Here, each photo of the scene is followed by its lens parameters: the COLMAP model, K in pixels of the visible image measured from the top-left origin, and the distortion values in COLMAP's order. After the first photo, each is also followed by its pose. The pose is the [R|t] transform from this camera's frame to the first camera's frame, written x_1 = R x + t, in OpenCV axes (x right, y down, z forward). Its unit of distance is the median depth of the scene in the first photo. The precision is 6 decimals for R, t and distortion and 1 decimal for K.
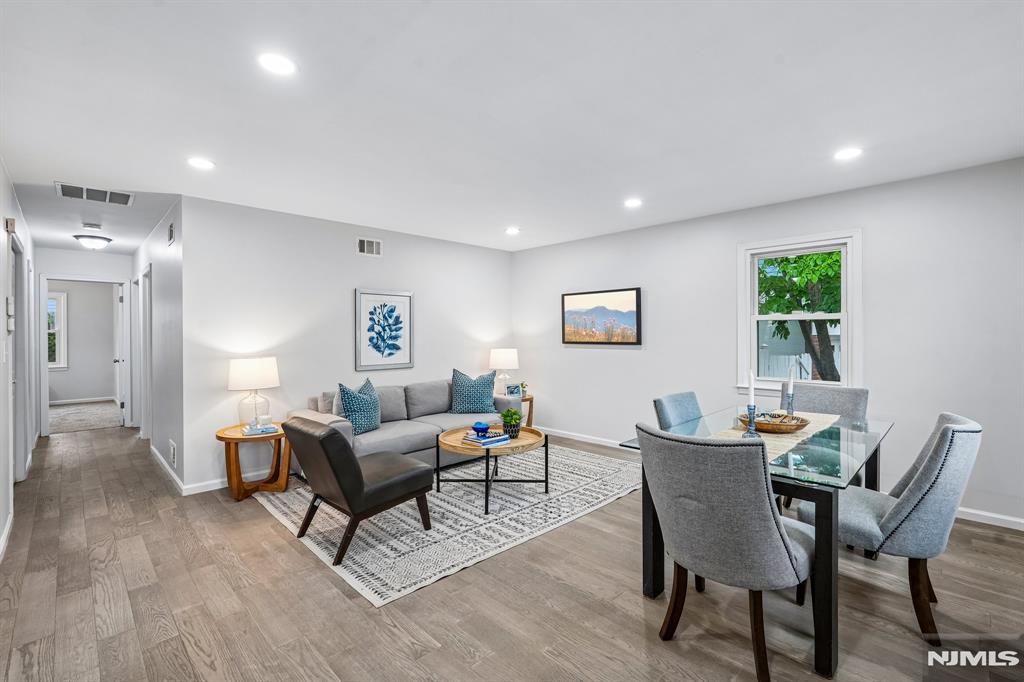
lens RADIAL K [[449.0, 0, 506.1], [0, 449.0, 335.5], [0, 0, 1]] dist [-0.003691, 0.000515]
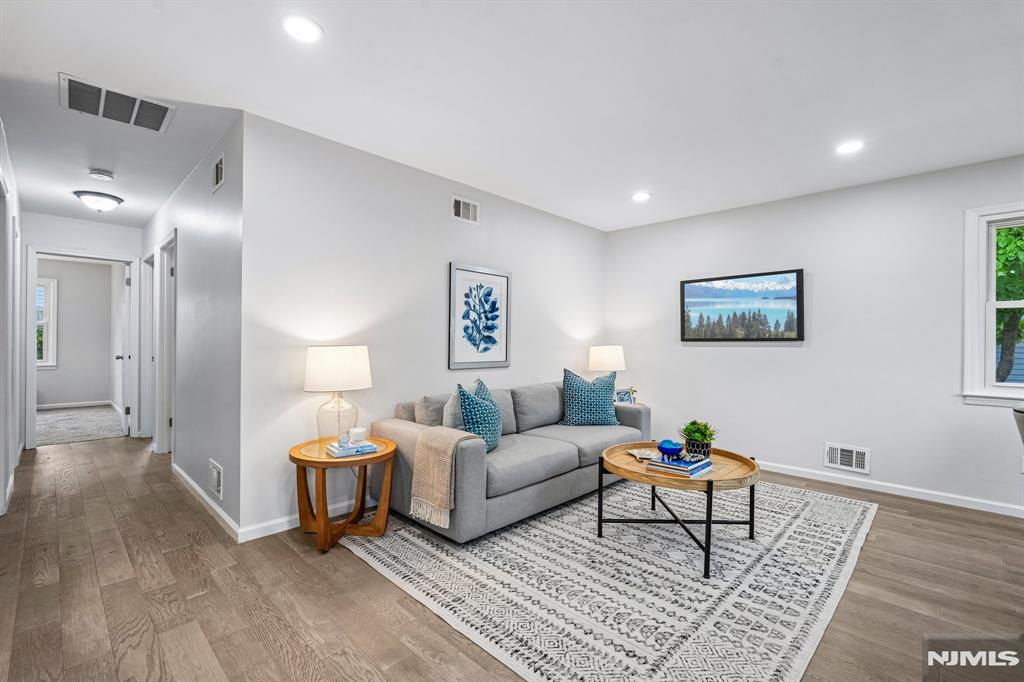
lens RADIAL K [[449.0, 0, 511.4], [0, 449.0, 342.3], [0, 0, 1]] dist [-0.003691, 0.000515]
pose [[0.999587, 0.013539, 0.025331, -0.245210], [-0.013444, 0.999902, -0.003927, 0.033988], [-0.025382, 0.003584, 0.999671, 0.224905]]
